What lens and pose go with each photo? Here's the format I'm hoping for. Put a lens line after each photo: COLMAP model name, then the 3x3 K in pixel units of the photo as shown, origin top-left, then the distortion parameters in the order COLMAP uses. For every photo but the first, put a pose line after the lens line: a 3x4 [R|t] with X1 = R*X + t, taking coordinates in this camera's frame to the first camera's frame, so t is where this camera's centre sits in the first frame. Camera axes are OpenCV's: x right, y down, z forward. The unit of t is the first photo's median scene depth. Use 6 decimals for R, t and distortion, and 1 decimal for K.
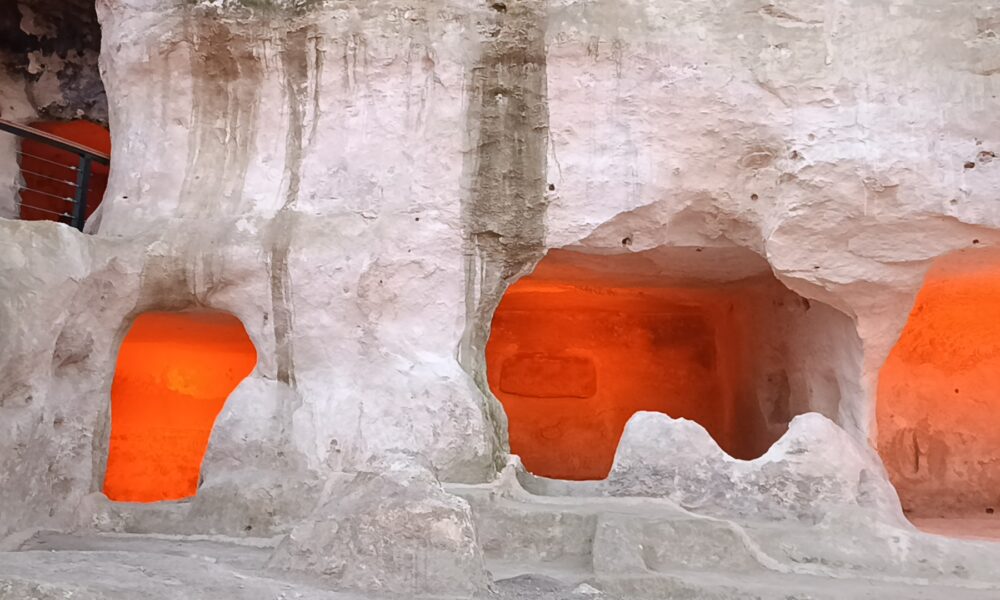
lens RADIAL K [[1022.9, 0, 497.1], [0, 1022.9, 289.2], [0, 0, 1]] dist [0.023976, 0.000000]
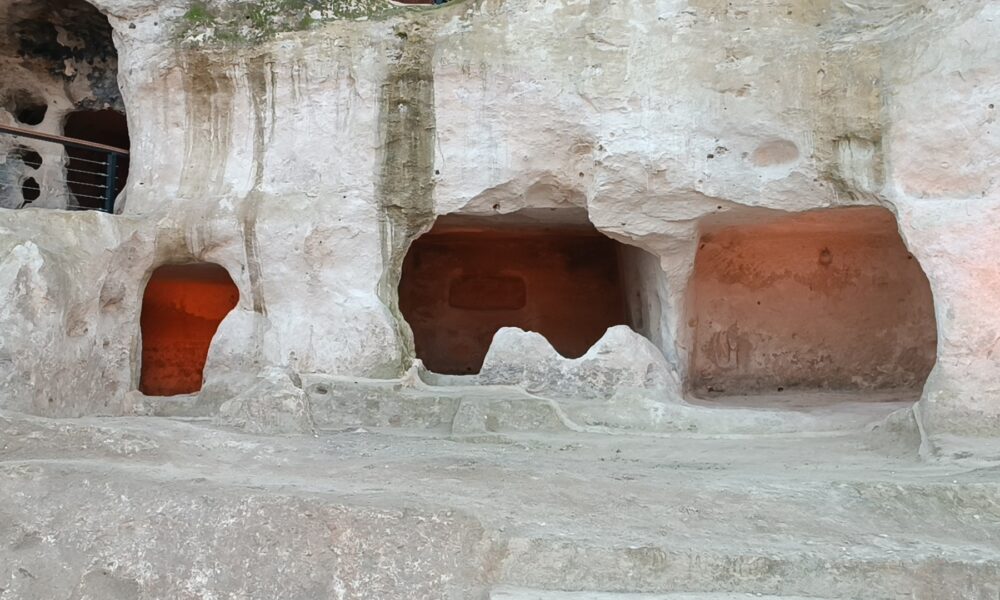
lens RADIAL K [[1022.9, 0, 502.6], [0, 1022.9, 295.2], [0, 0, 1]] dist [0.023976, 0.000000]
pose [[0.999068, -0.024538, -0.035511, 0.193009], [0.028291, 0.993599, 0.109366, -0.083995], [0.032600, -0.110269, 0.993367, -0.431880]]
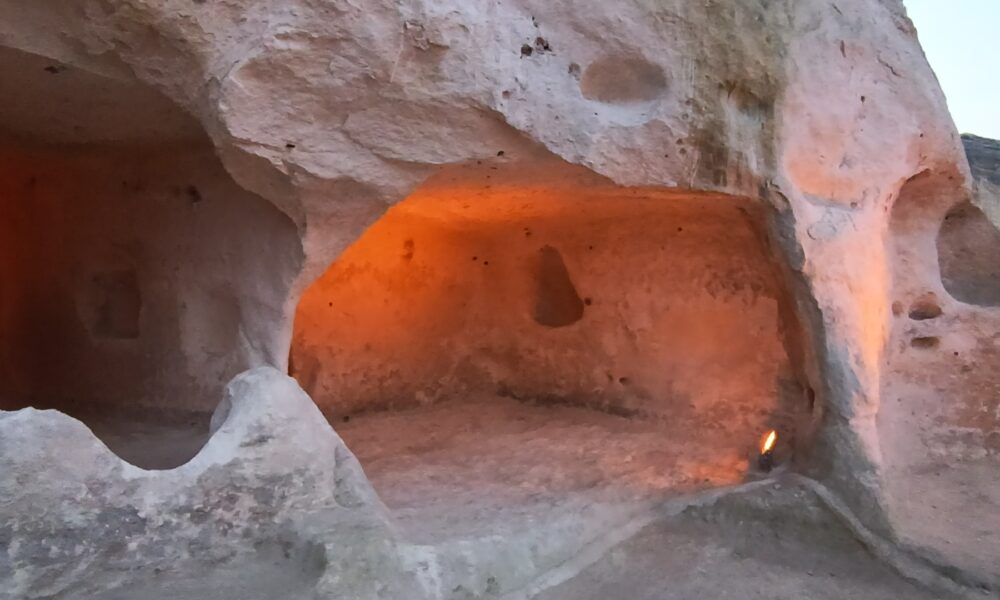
lens RADIAL K [[610.8, 0, 505.0], [0, 610.8, 303.4], [0, 0, 1]] dist [-0.008396, 0.000993]
pose [[0.556109, -0.006290, 0.831085, 0.069019], [-0.143613, 0.984202, 0.103546, 0.017041], [-0.818607, -0.176938, 0.546420, 0.669409]]
